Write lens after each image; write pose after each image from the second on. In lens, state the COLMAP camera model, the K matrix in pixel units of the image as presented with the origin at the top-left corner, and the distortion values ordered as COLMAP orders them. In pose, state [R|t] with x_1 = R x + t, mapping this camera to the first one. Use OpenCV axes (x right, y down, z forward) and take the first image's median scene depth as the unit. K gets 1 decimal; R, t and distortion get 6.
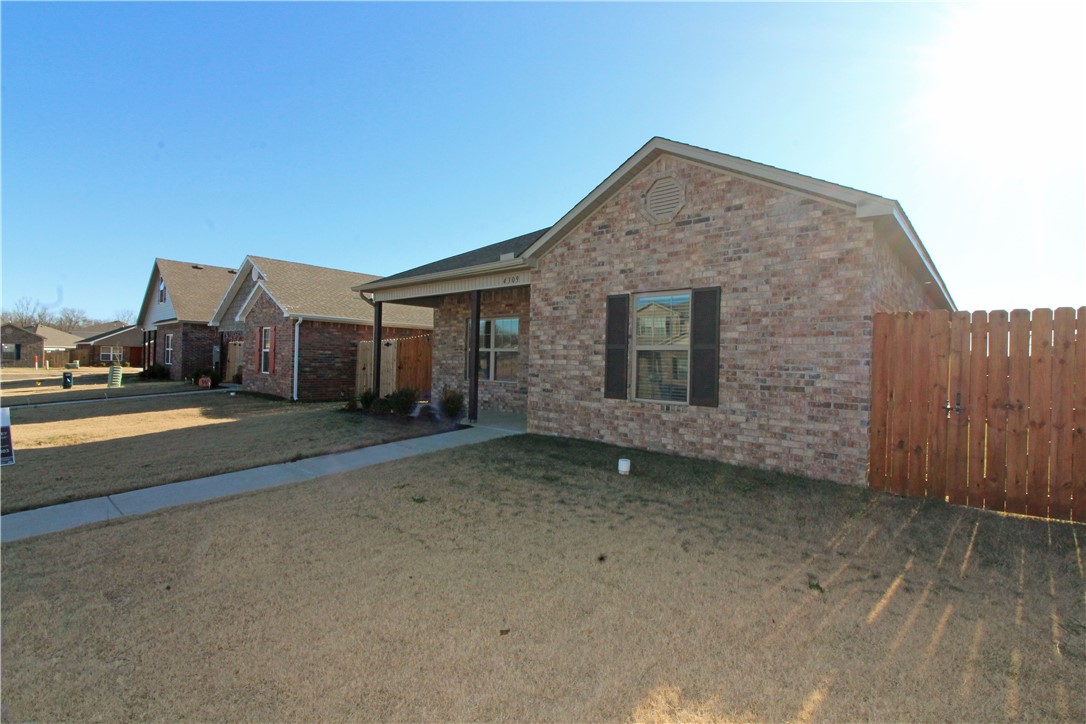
lens RADIAL K [[500.9, 0, 540.7], [0, 500.9, 360.4], [0, 0, 1]] dist [-0.005443, -0.009292]
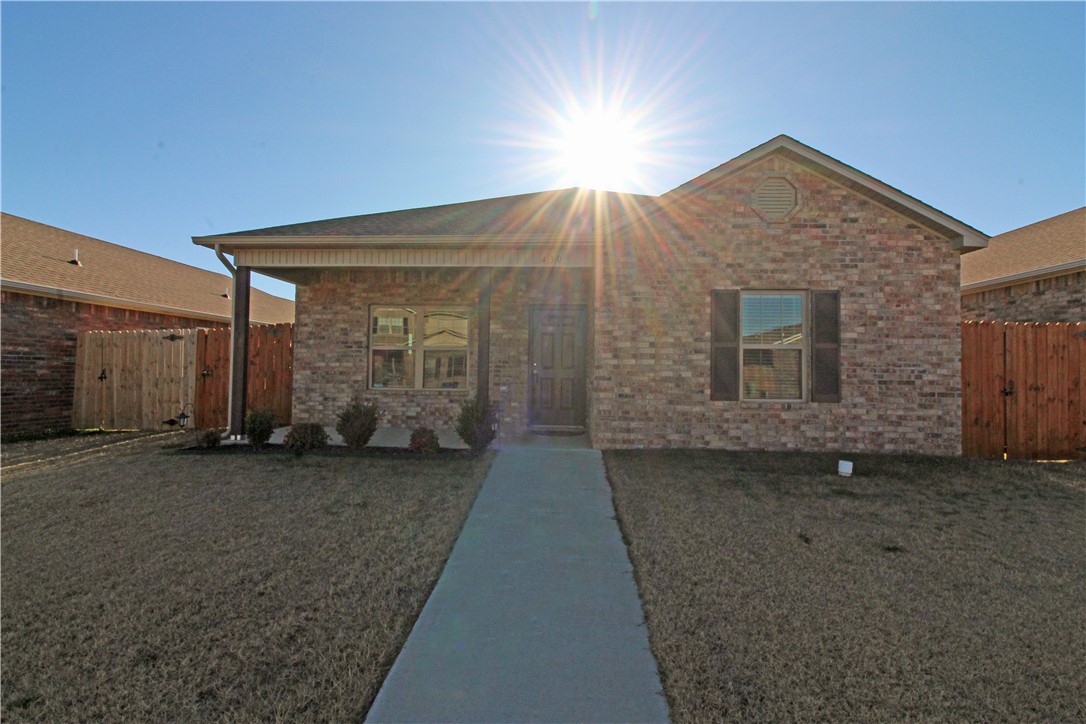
lens RADIAL K [[500.9, 0, 542.5], [0, 500.9, 357.4], [0, 0, 1]] dist [-0.005443, -0.009292]
pose [[0.778012, 0.001043, 0.628248, -0.696360], [0.006428, 0.999933, -0.009620, 0.002862], [-0.628216, 0.011523, 0.777954, 0.482588]]
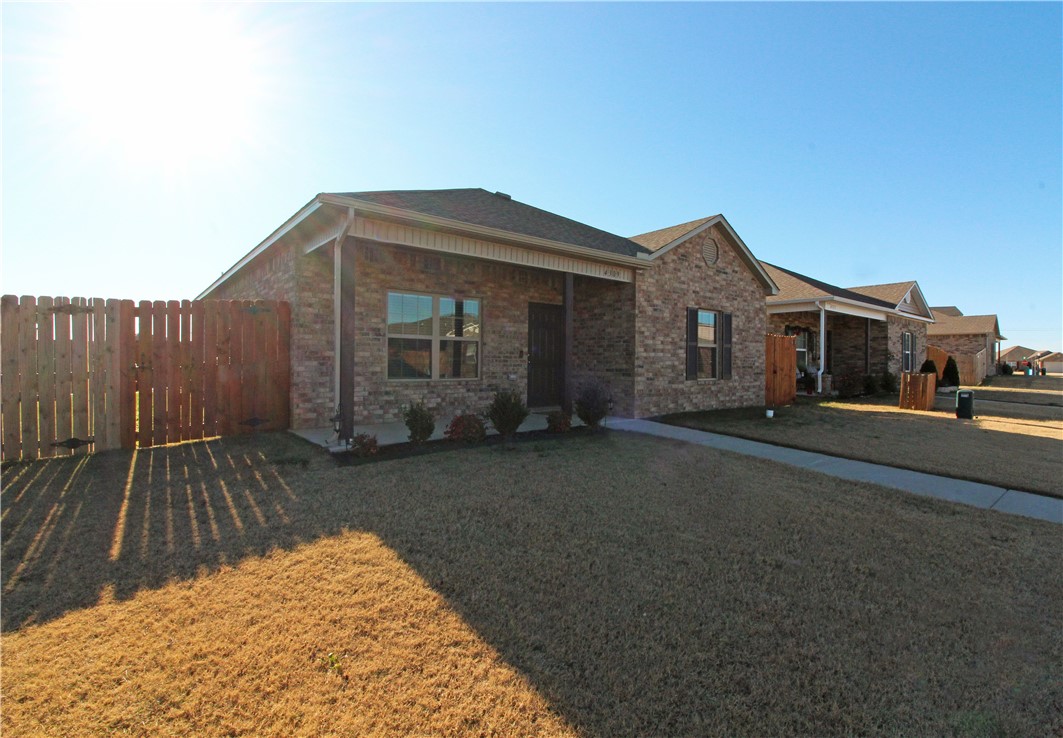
lens RADIAL K [[507.9, 0, 553.6], [0, 507.9, 365.3], [0, 0, 1]] dist [-0.001026, -0.000234]
pose [[0.131851, -0.027063, 0.990900, -1.331193], [-0.006889, 0.999578, 0.028216, -0.004067], [-0.991246, -0.010547, 0.131609, 1.190395]]
